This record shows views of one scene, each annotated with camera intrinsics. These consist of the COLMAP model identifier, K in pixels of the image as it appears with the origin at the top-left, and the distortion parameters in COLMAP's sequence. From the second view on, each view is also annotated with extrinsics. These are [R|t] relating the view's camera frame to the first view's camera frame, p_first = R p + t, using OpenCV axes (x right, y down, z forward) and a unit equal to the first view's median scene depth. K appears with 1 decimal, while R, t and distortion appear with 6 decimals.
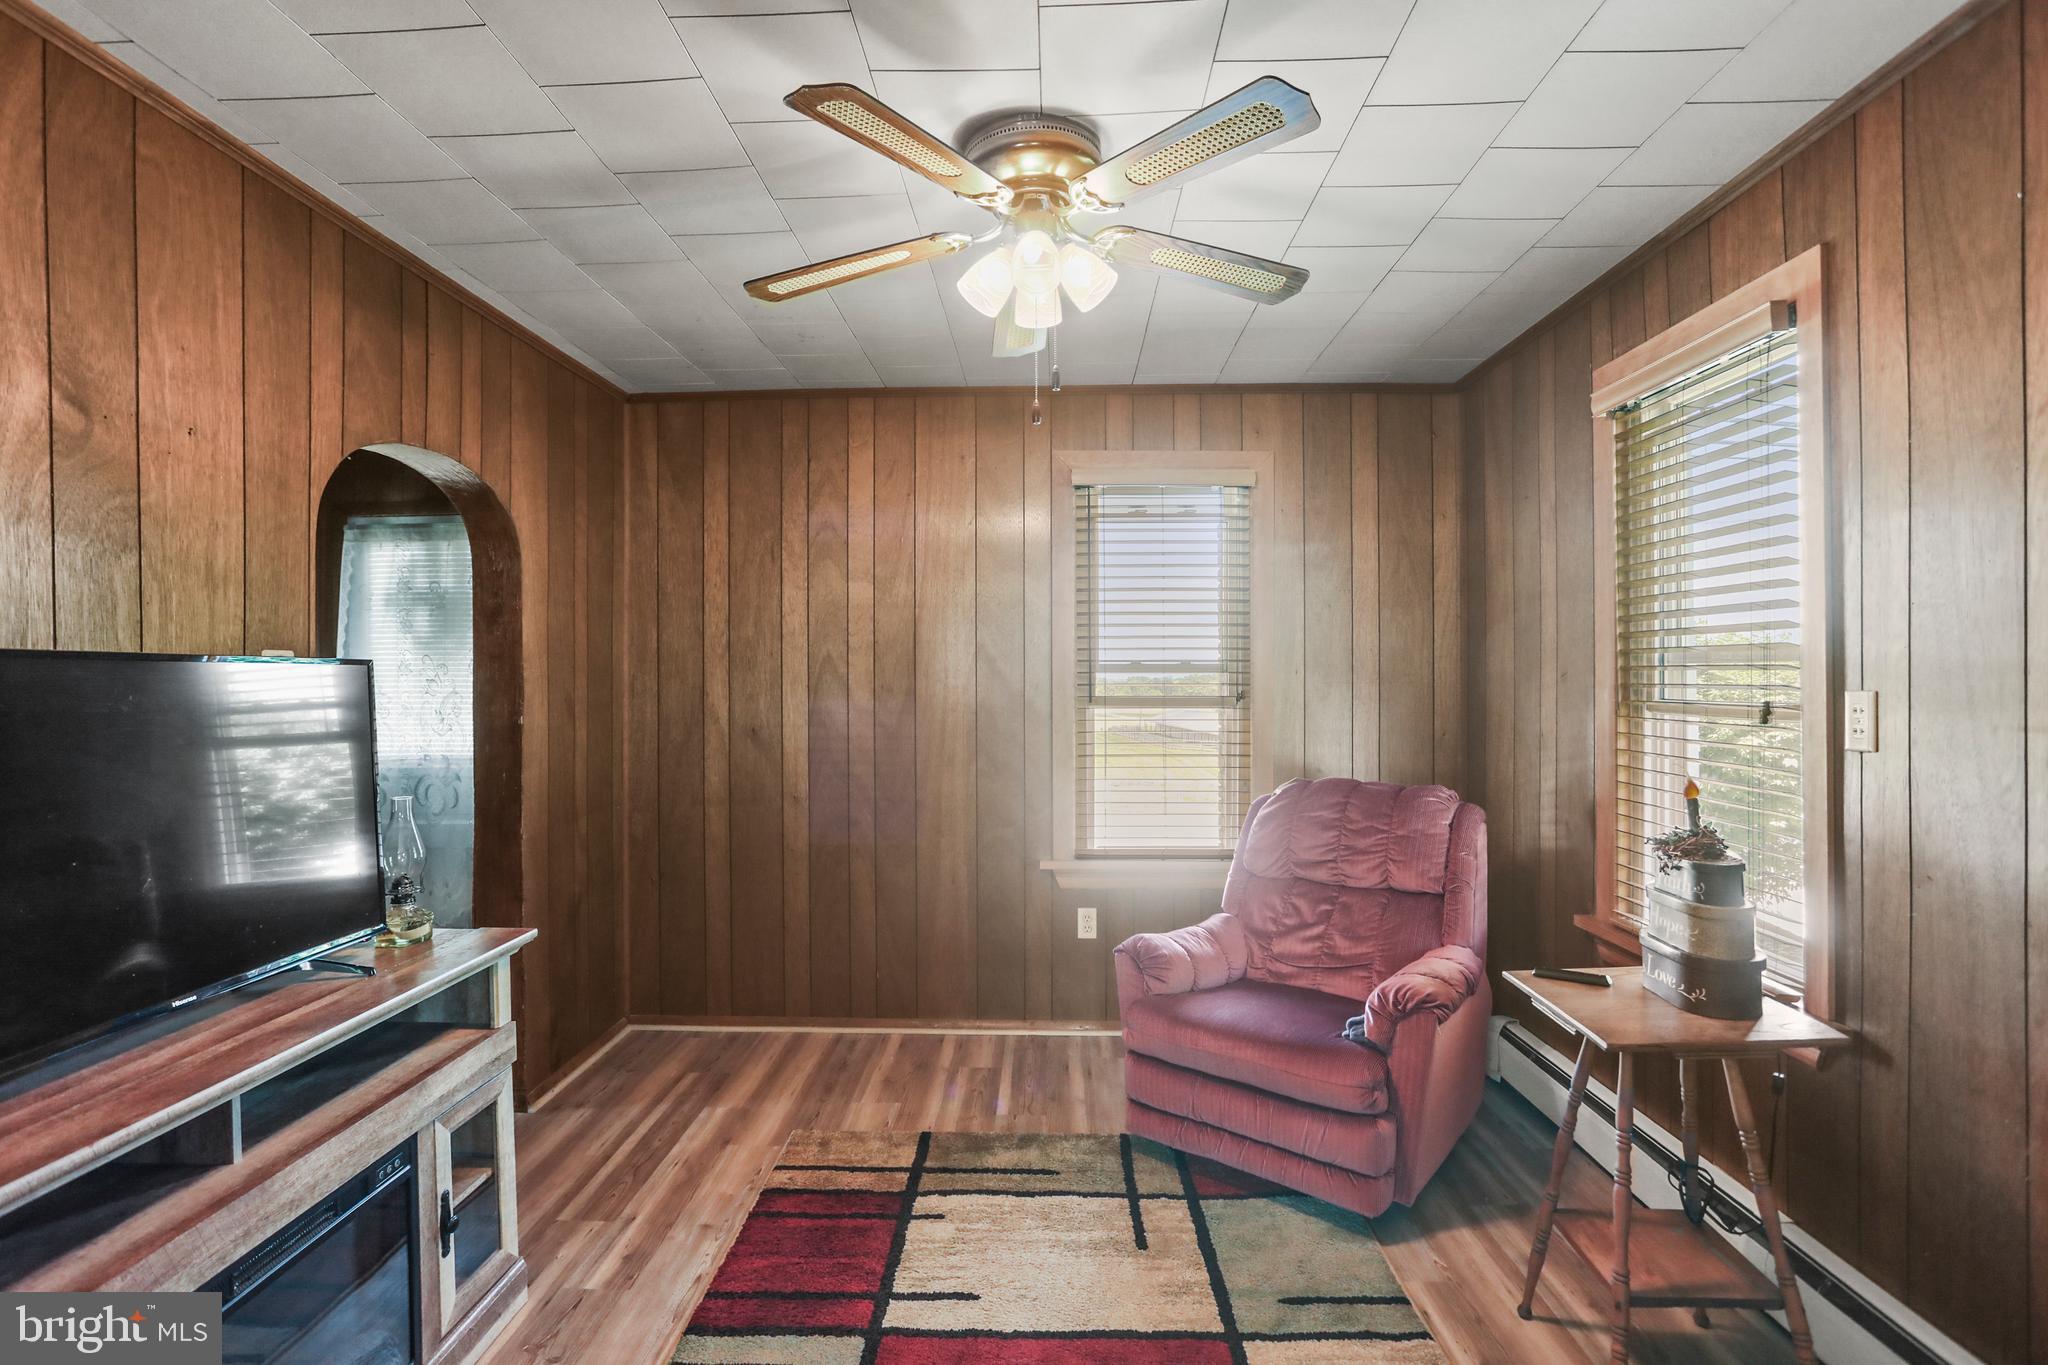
lens RADIAL K [[999.5, 0, 1024.0], [0, 999.5, 682.5], [0, 0, 1]] dist [-0.062679, 0.034891]
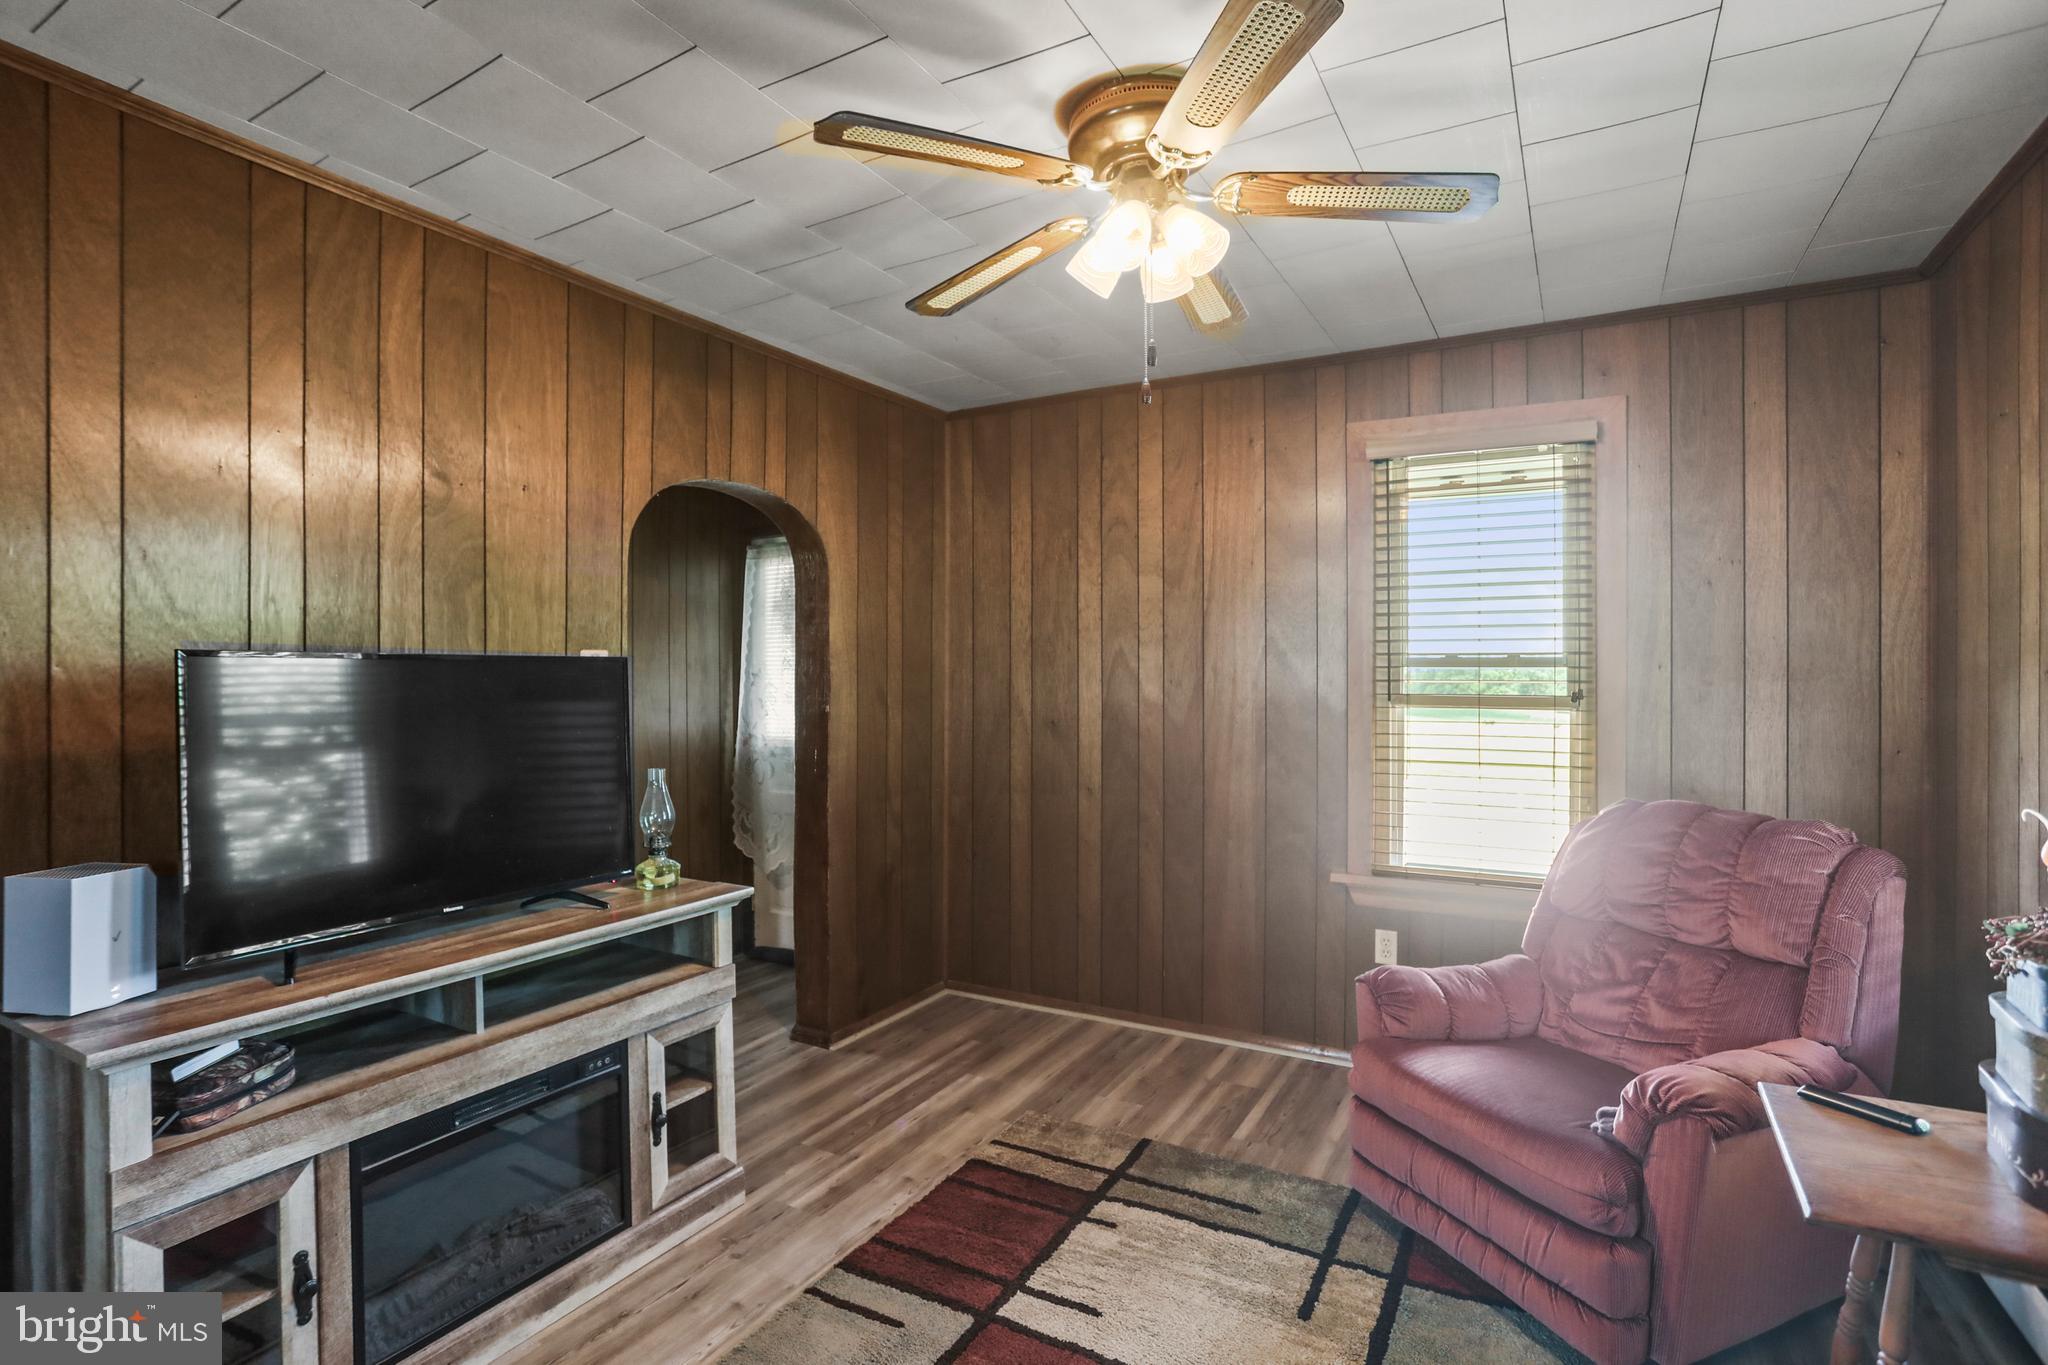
lens RADIAL K [[999.8, 0, 1019.0], [0, 999.8, 672.2], [0, 0, 1]] dist [-0.066847, 0.035837]
pose [[0.881870, 0.002753, -0.471485, 0.246578], [-0.004420, 0.999987, -0.002430, -0.002279], [0.471472, 0.004227, 0.881871, 0.081347]]
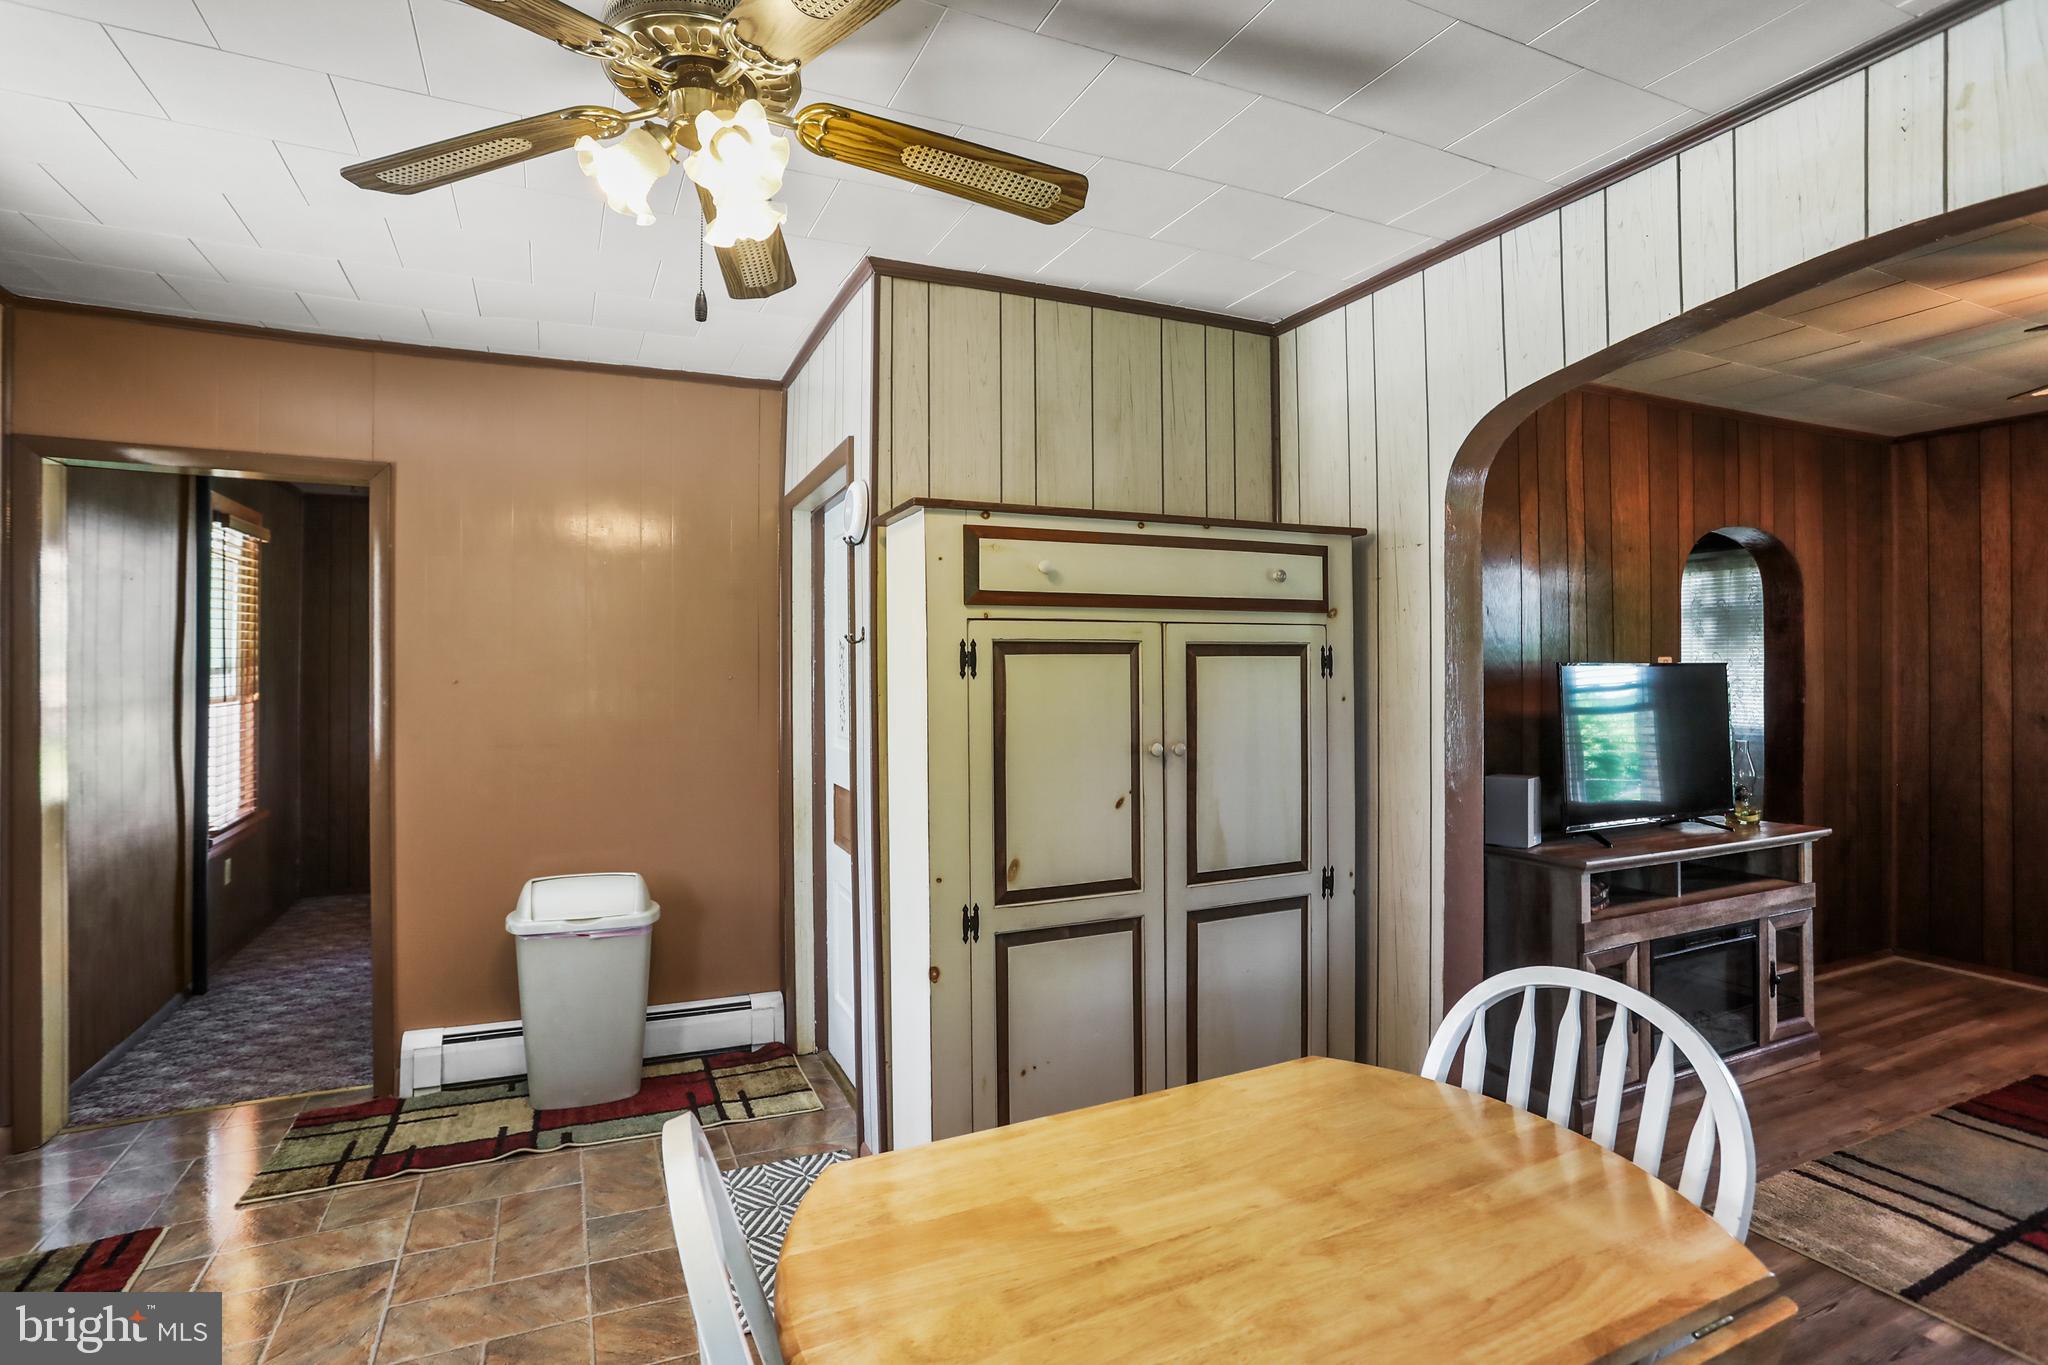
lens RADIAL K [[999.1, 0, 983.0], [0, 999.1, 659.7], [0, 0, 1]] dist [-0.044574, 0.019036]
pose [[0.433789, -0.001824, -0.901013, 0.251376], [-0.003001, 0.999989, -0.003470, -0.012425], [0.901010, 0.004209, 0.433779, -0.696468]]
